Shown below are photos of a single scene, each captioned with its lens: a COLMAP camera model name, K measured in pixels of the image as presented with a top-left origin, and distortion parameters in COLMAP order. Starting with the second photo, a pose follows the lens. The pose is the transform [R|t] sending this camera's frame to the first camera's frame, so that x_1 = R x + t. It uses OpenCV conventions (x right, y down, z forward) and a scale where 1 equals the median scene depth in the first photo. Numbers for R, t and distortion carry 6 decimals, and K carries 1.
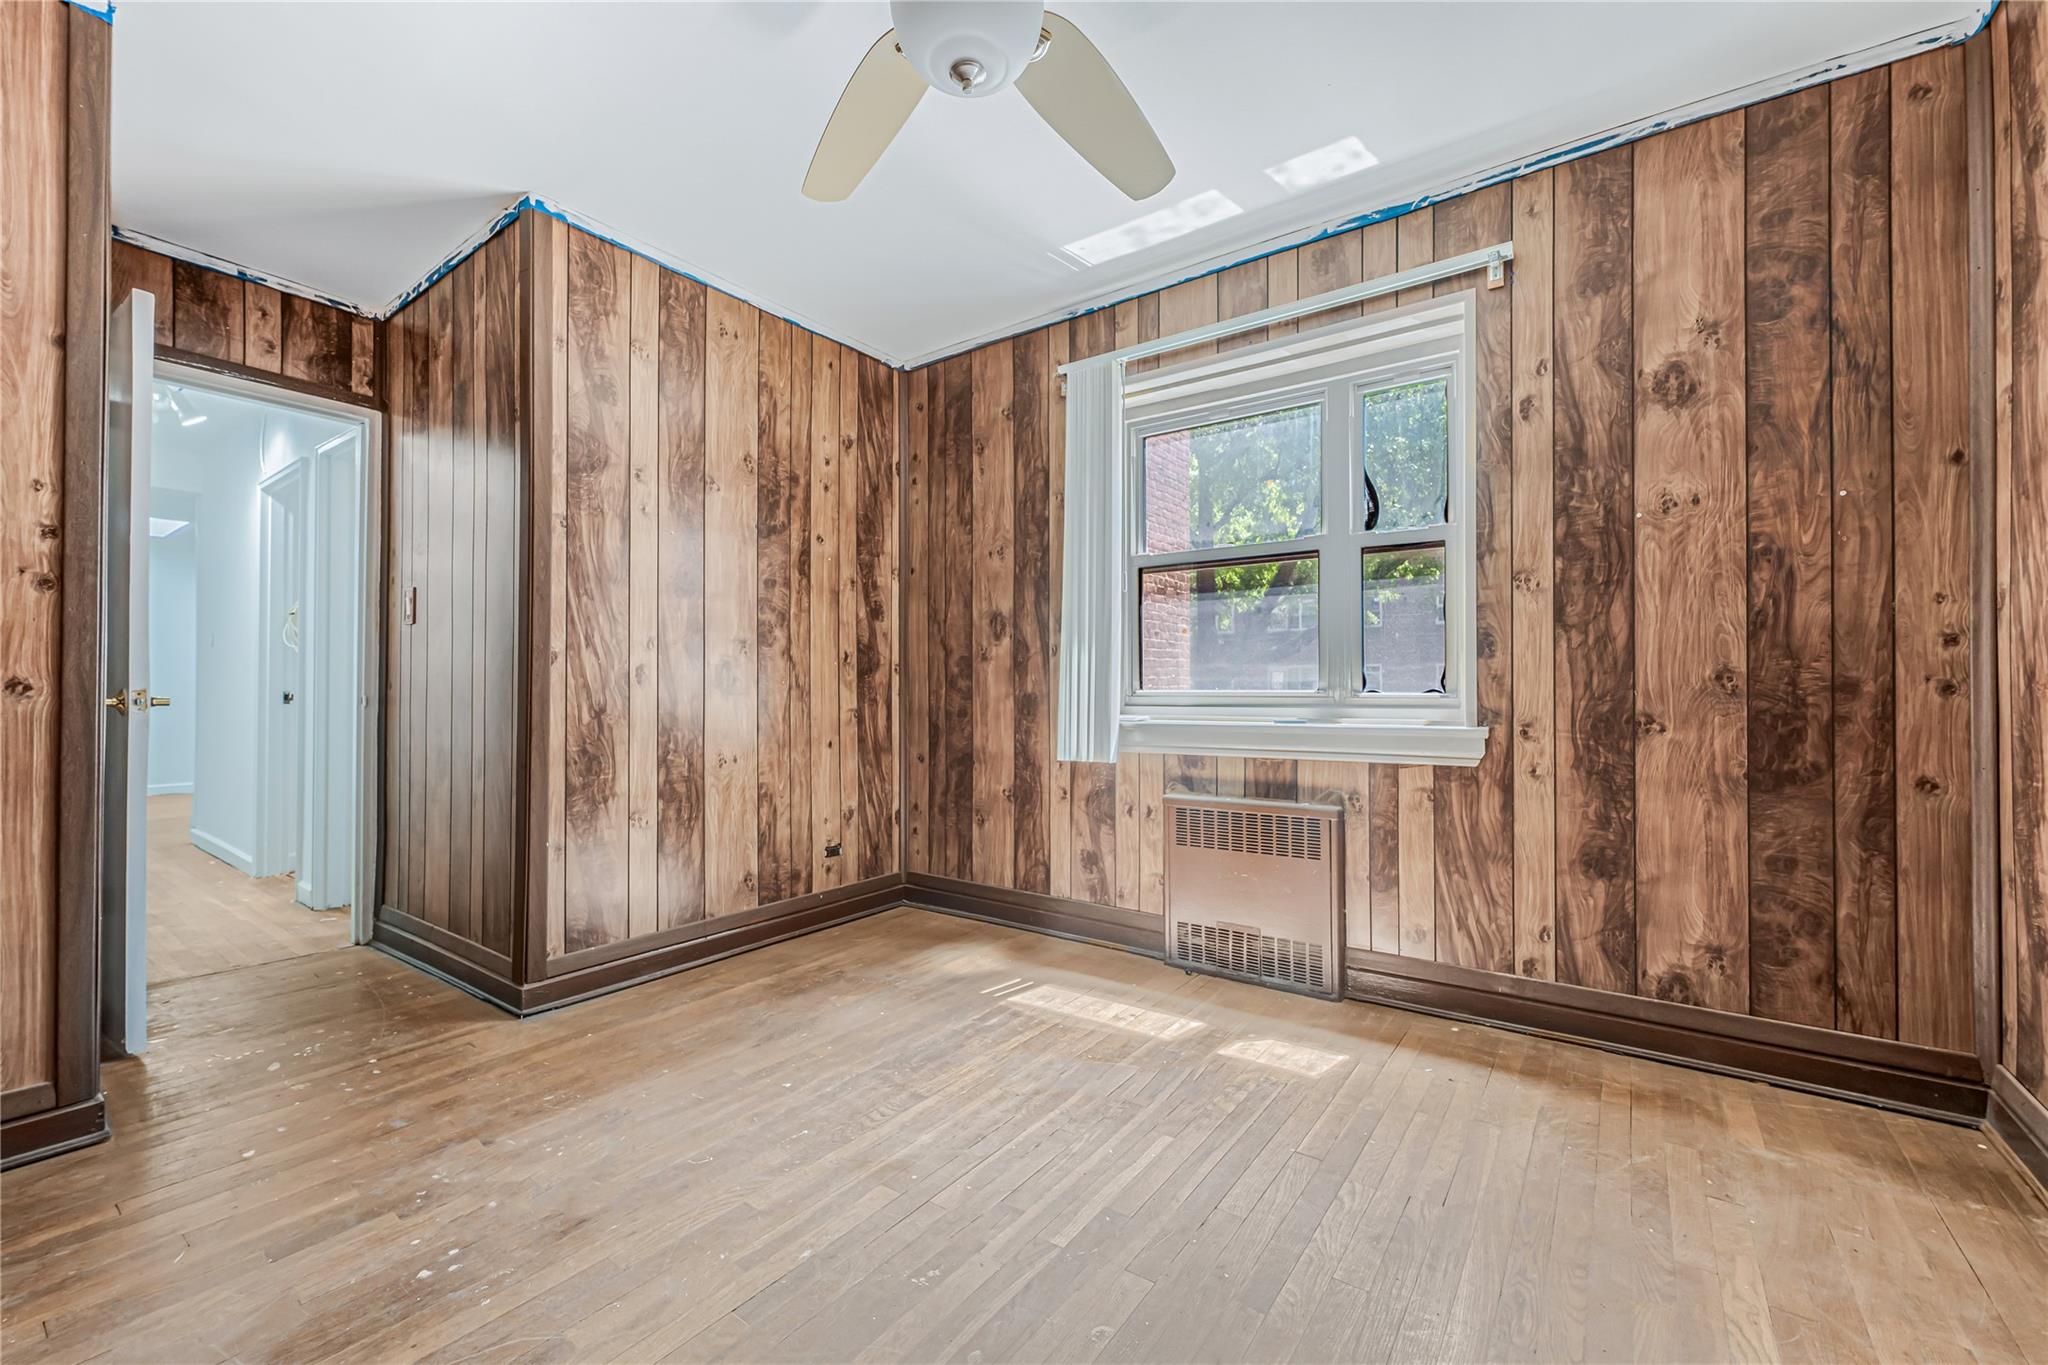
lens RADIAL K [[839.7, 0, 1027.9], [0, 839.7, 685.8], [0, 0, 1]] dist [0.000990, 0.000079]
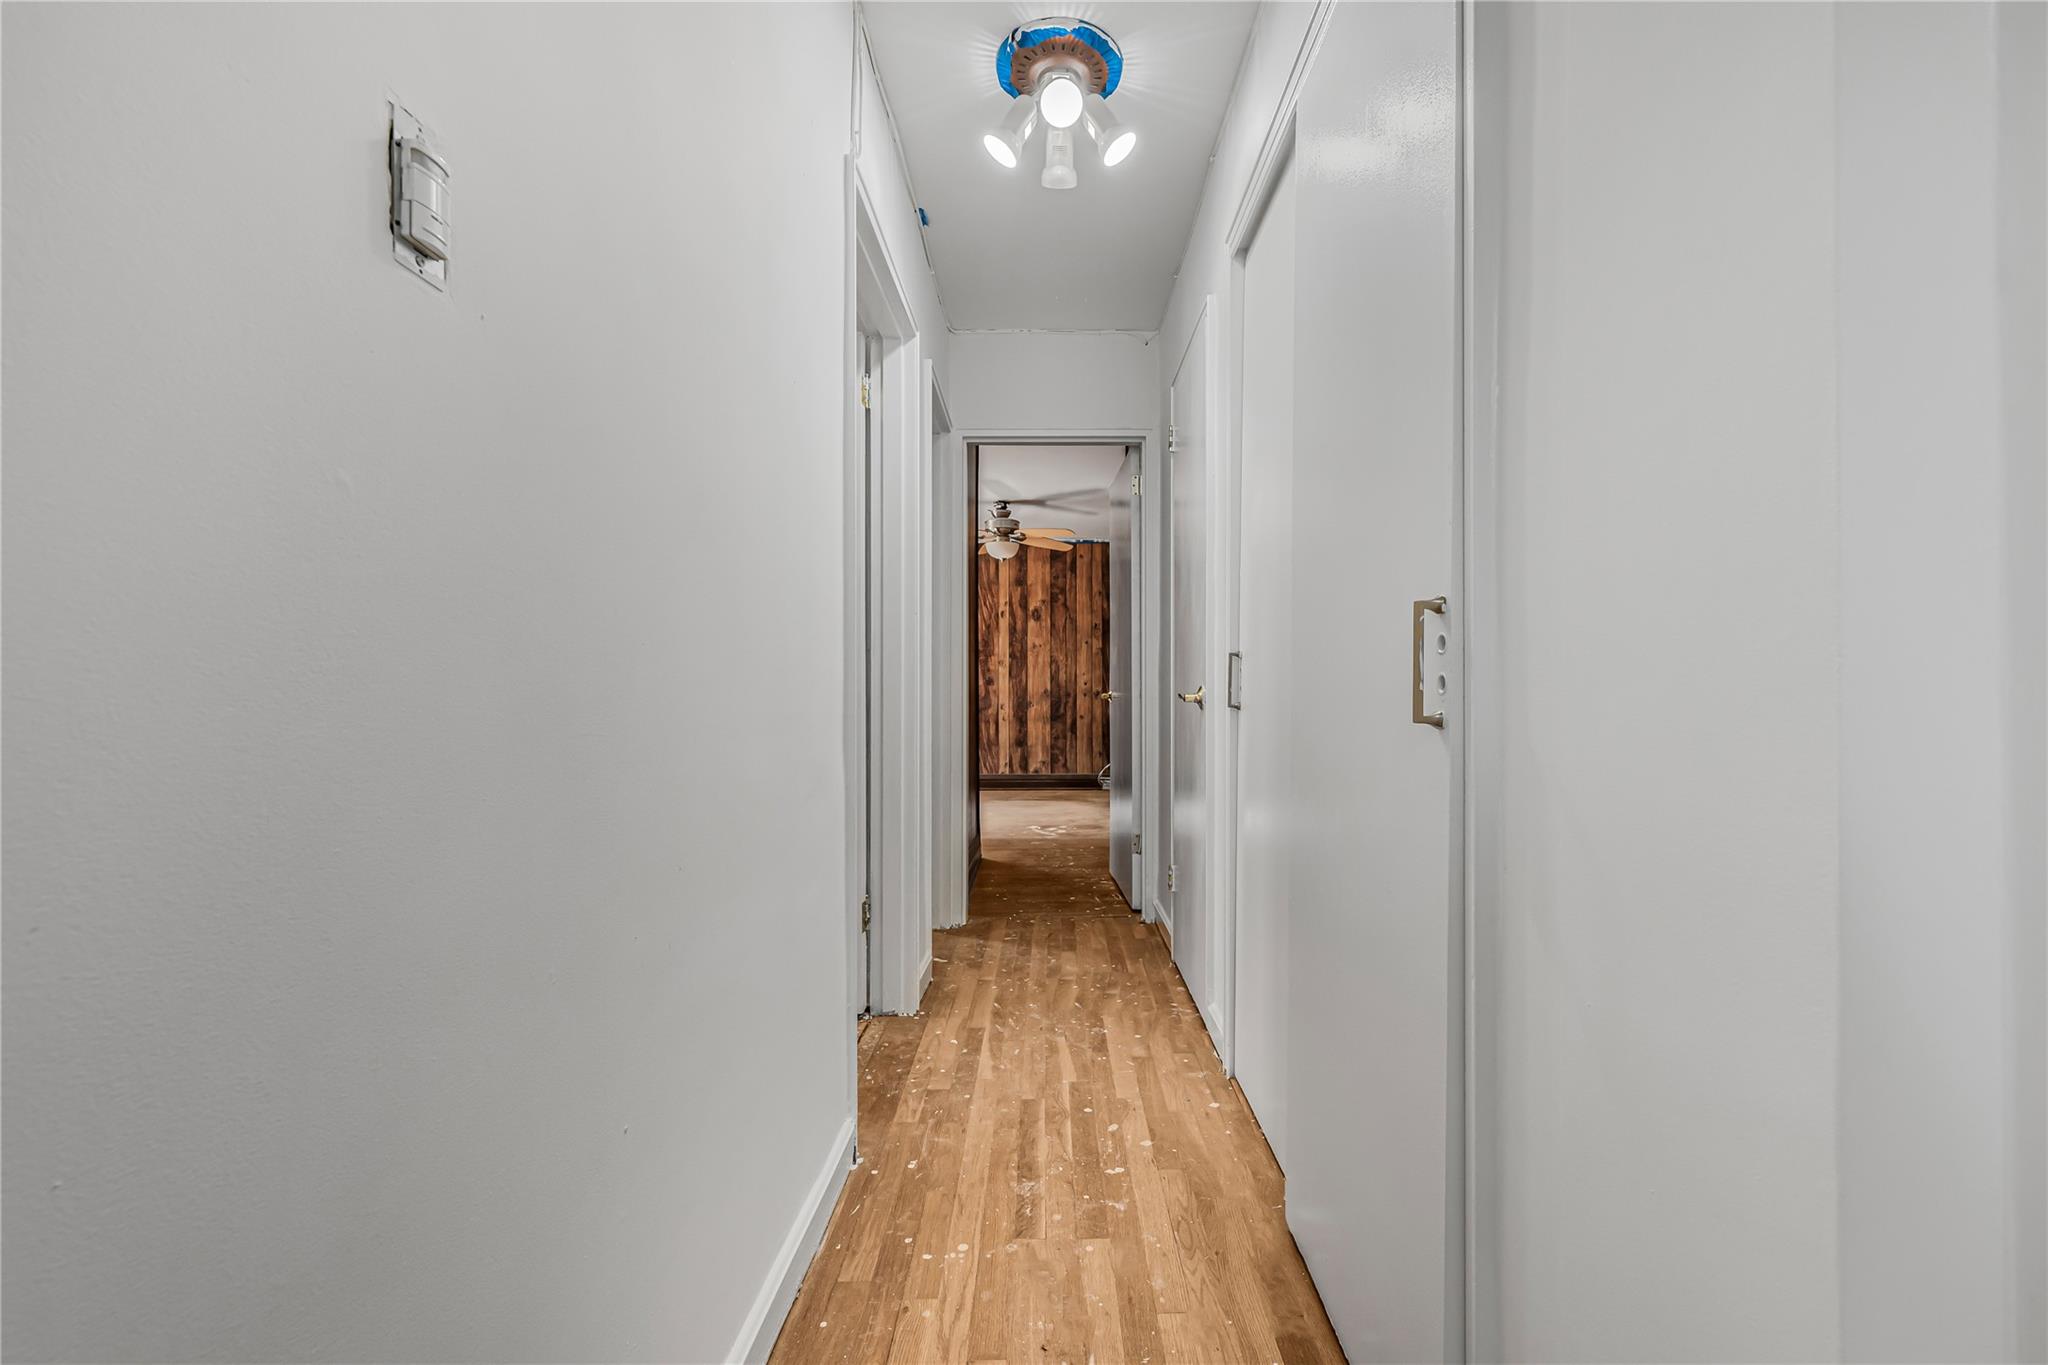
lens RADIAL K [[839.7, 0, 1024.1], [0, 839.7, 690.2], [0, 0, 1]] dist [0.000990, 0.000079]
pose [[0.829304, 0.000868, 0.558796, -1.391934], [-0.002987, 0.999991, 0.002880, -0.027956], [-0.558789, -0.004058, 0.829300, -2.113238]]
